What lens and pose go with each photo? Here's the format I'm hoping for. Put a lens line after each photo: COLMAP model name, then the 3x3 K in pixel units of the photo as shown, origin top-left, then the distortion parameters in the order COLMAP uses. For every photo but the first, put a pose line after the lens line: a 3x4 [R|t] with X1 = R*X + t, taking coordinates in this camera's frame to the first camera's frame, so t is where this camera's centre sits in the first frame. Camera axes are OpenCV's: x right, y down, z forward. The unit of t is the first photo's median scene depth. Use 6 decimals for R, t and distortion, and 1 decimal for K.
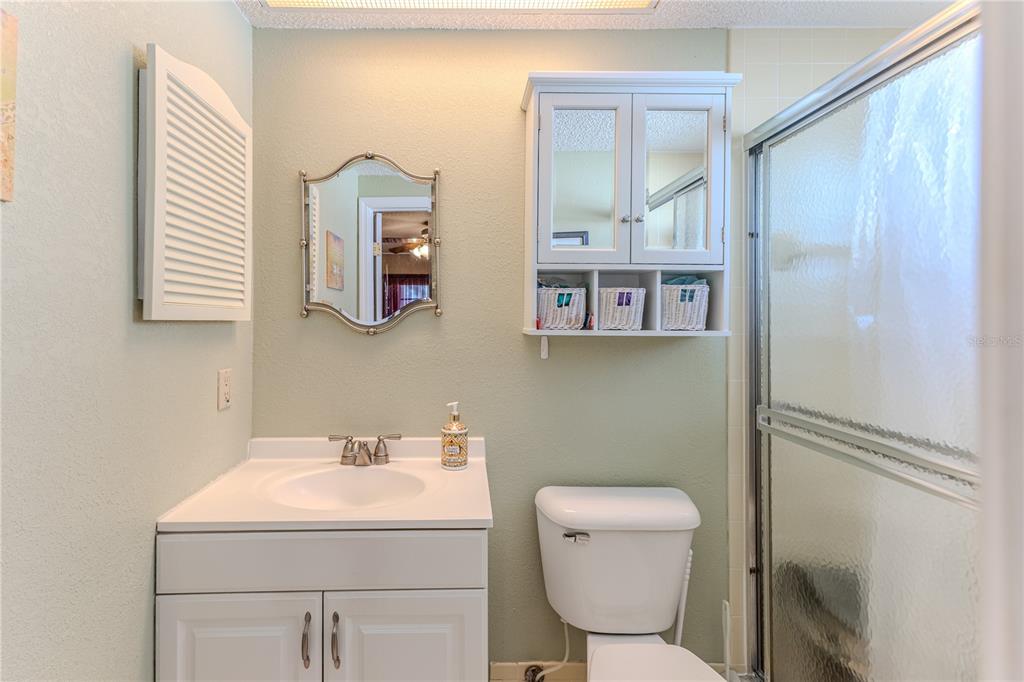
lens RADIAL K [[460.1, 0, 494.6], [0, 460.1, 315.8], [0, 0, 1]] dist [0.007843, -0.000138]
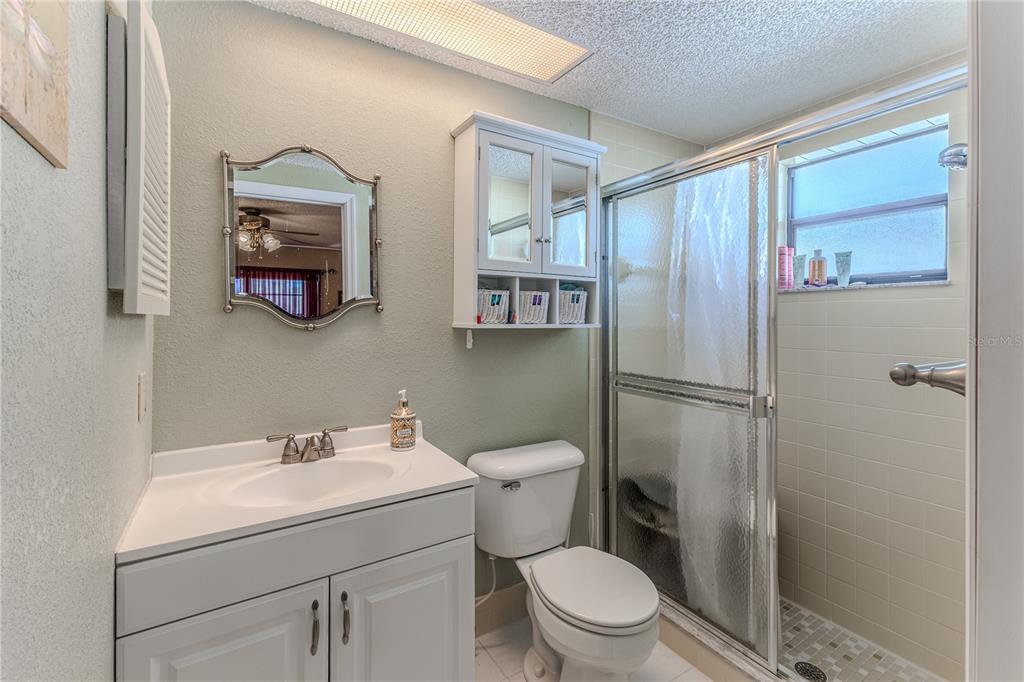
lens RADIAL K [[460.1, 0, 495.4], [0, 460.1, 315.8], [0, 0, 1]] dist [0.007843, -0.000138]
pose [[0.858691, 0.003817, 0.512479, -0.474905], [-0.005220, 0.999986, 0.001298, 0.007032], [-0.512467, -0.003790, 0.858699, -0.064470]]
